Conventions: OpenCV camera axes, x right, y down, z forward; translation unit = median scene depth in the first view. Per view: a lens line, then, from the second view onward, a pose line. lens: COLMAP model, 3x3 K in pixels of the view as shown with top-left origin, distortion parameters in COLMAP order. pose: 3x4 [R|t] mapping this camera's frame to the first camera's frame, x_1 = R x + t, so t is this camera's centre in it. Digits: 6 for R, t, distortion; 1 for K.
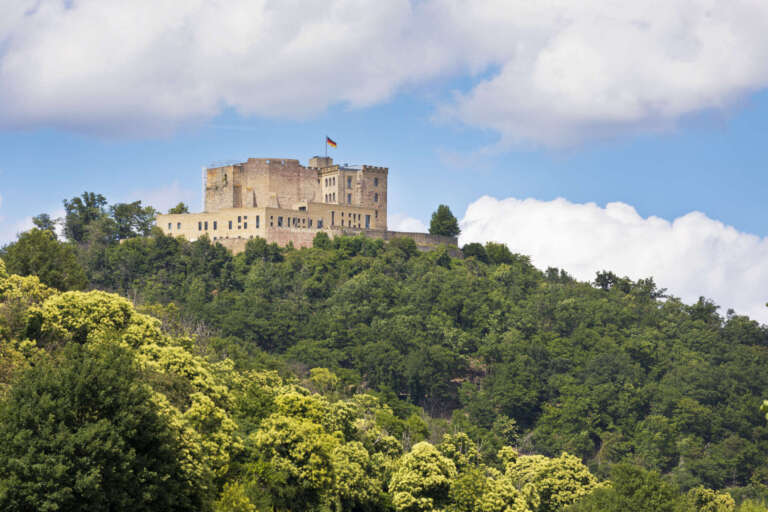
lens RADIAL K [[4381.1, 0, 384.5], [0, 4381.1, 257.3], [0, 0, 1]] dist [0.105223, 0.000000]
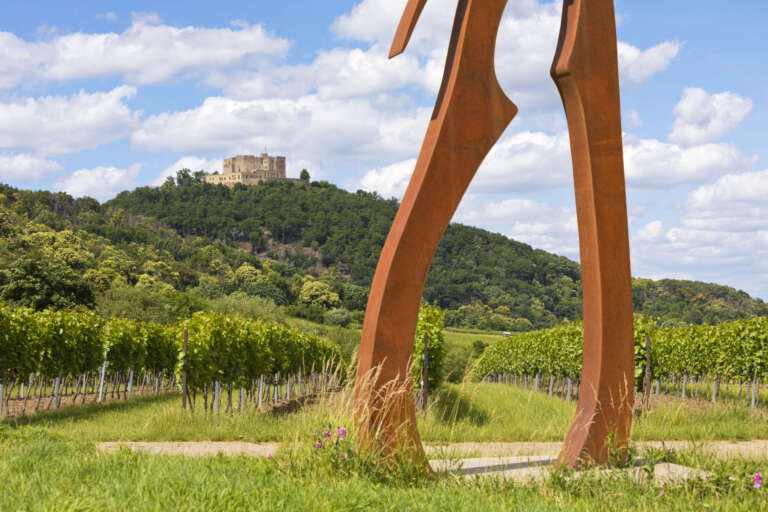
lens RADIAL K [[1573.0, 0, 388.5], [0, 1573.0, 254.0], [0, 0, 1]] dist [-0.041247, 0.000000]
pose [[0.999531, -0.030409, -0.003551, 0.075391], [0.030562, 0.997926, 0.056659, -0.013341], [0.001821, -0.056741, 0.998387, -0.075613]]
